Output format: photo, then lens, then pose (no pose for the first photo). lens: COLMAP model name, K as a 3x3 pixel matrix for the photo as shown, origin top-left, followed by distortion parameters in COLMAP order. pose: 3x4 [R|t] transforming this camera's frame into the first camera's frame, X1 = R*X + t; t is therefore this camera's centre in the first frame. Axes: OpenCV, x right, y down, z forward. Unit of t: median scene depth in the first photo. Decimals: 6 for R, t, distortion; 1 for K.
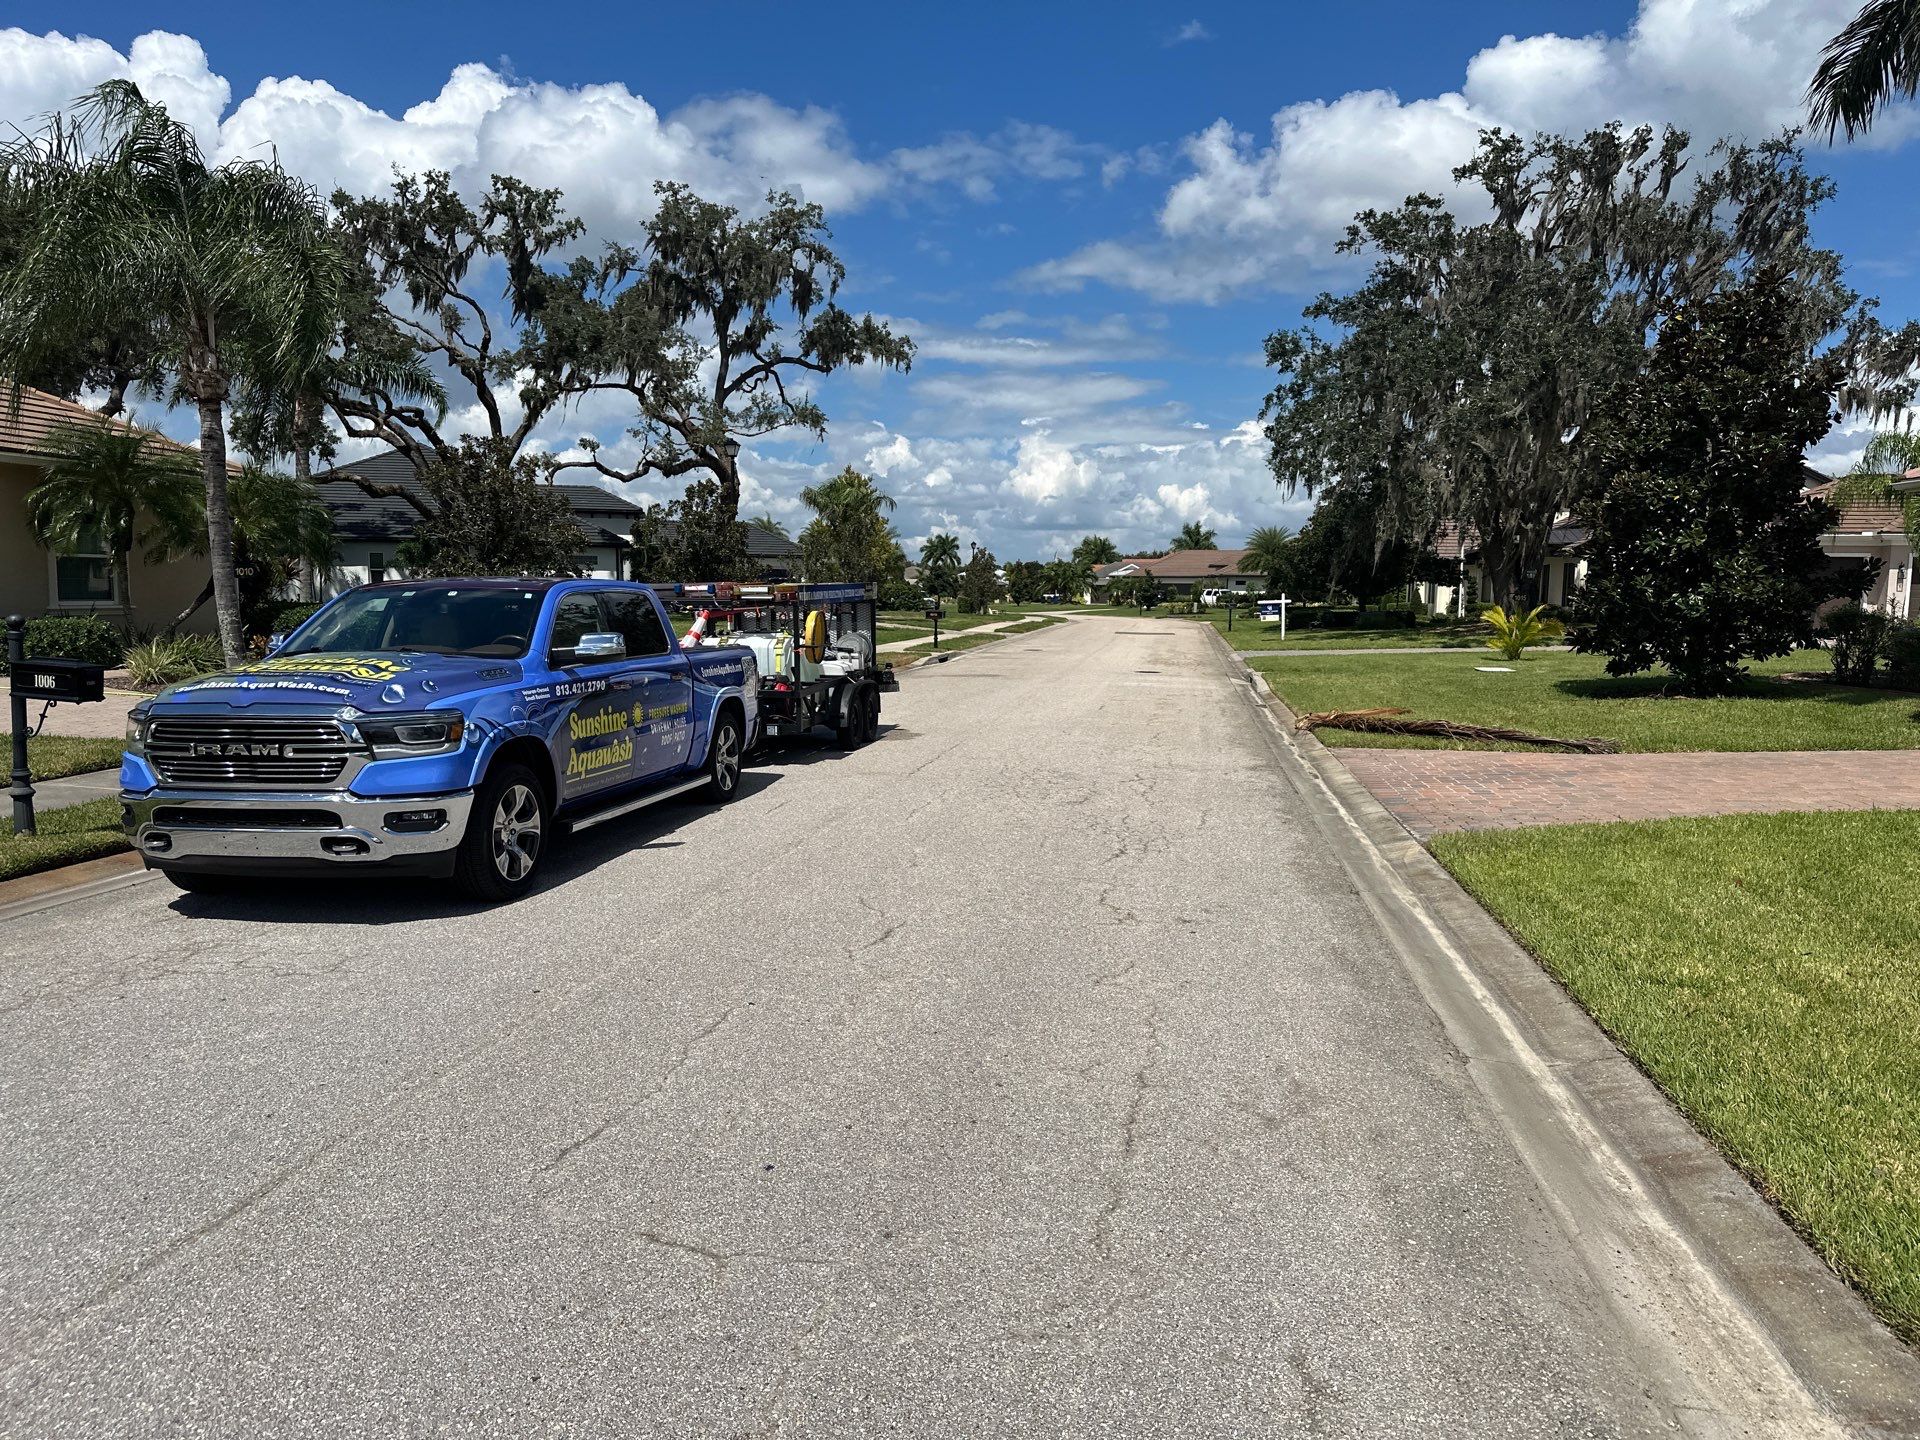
lens RADIAL K [[1337.9, 0, 960.0], [0, 1337.9, 720.0], [0, 0, 1]] dist [0.091609, -0.091845]
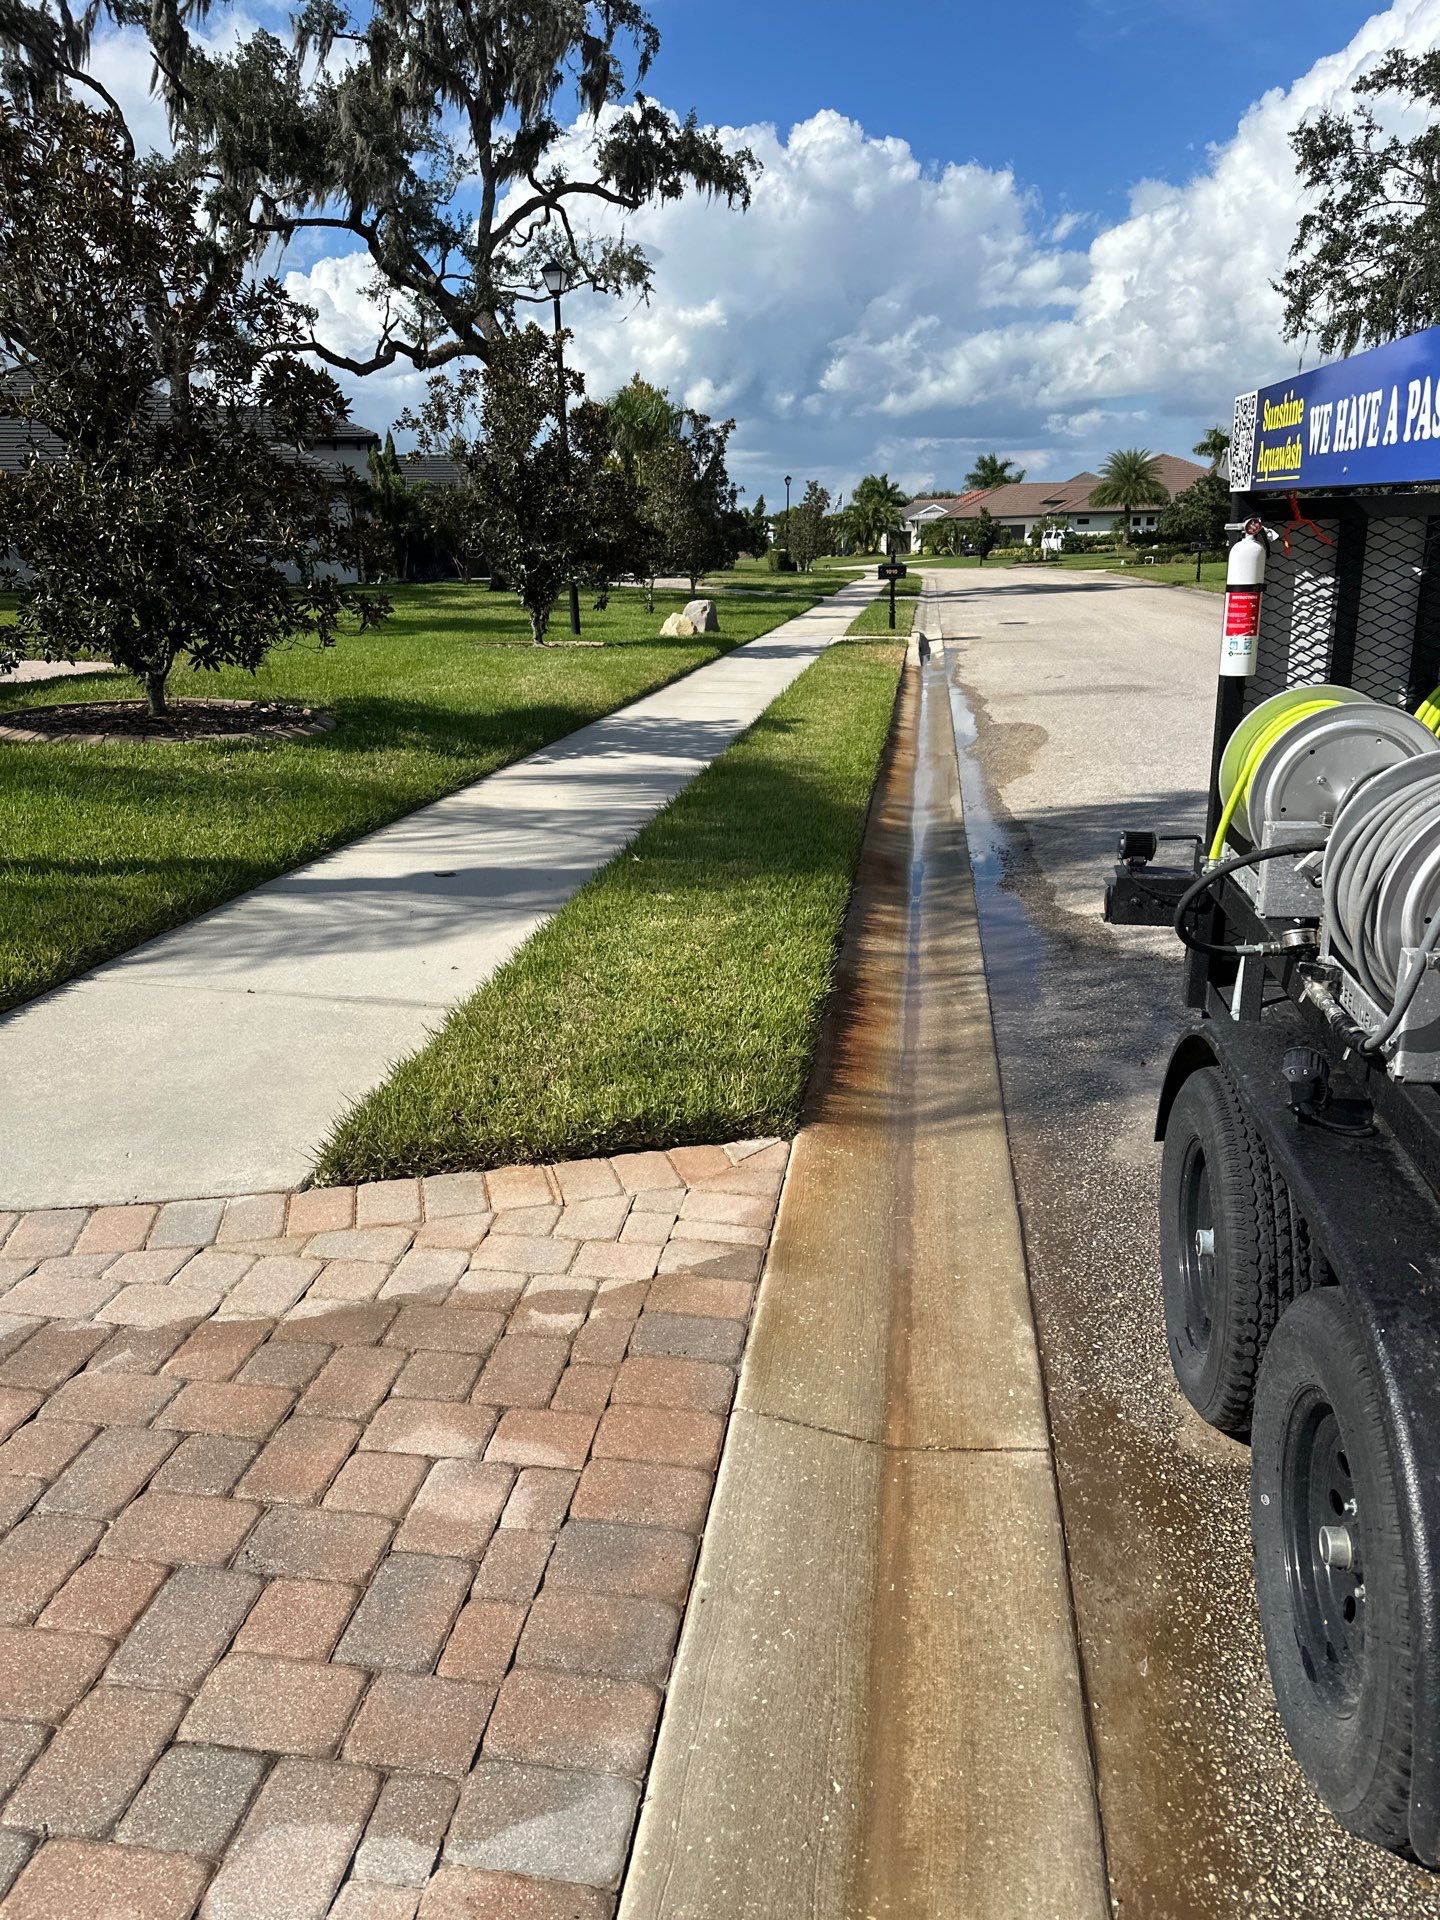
lens RADIAL K [[1344.4, 0, 745.1], [0, 1344.4, 964.9], [0, 0, 1]] dist [0.037645, -0.035189]
pose [[0.998912, -0.038770, 0.025919, -0.097536], [0.032658, 0.978278, 0.204708, -0.027114], [-0.033293, -0.203639, 0.978480, 0.315096]]
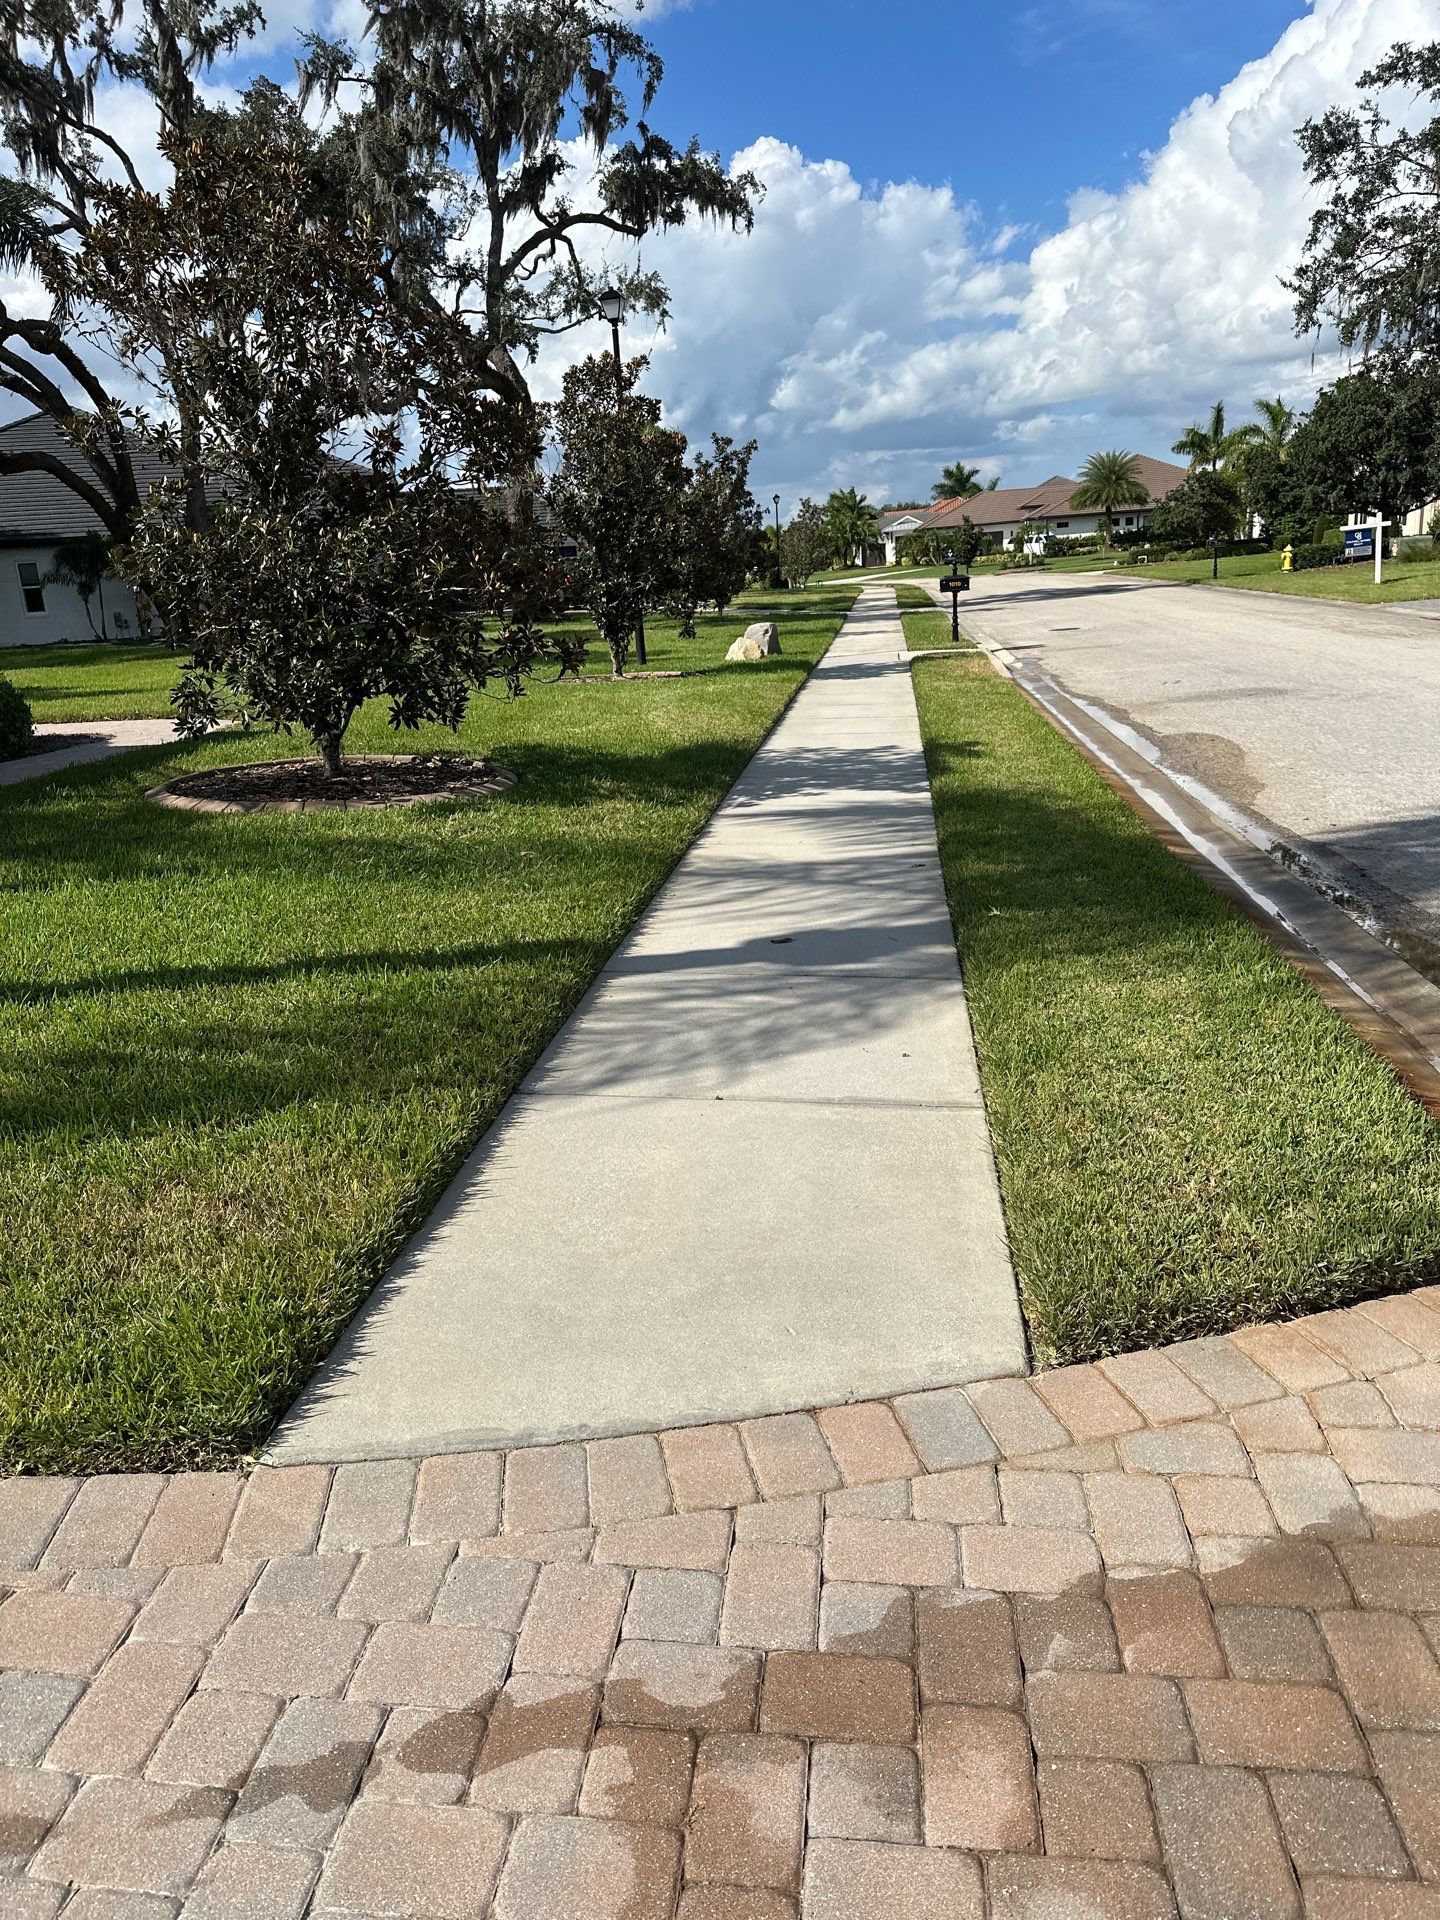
lens RADIAL K [[1338.7, 0, 731.1], [0, 1338.7, 953.9], [0, 0, 1]] dist [0.033066, -0.033142]
pose [[0.995519, -0.088906, 0.032217, -0.138497], [0.081397, 0.979059, 0.186593, -0.032299], [-0.048131, -0.183135, 0.981909, 0.331763]]
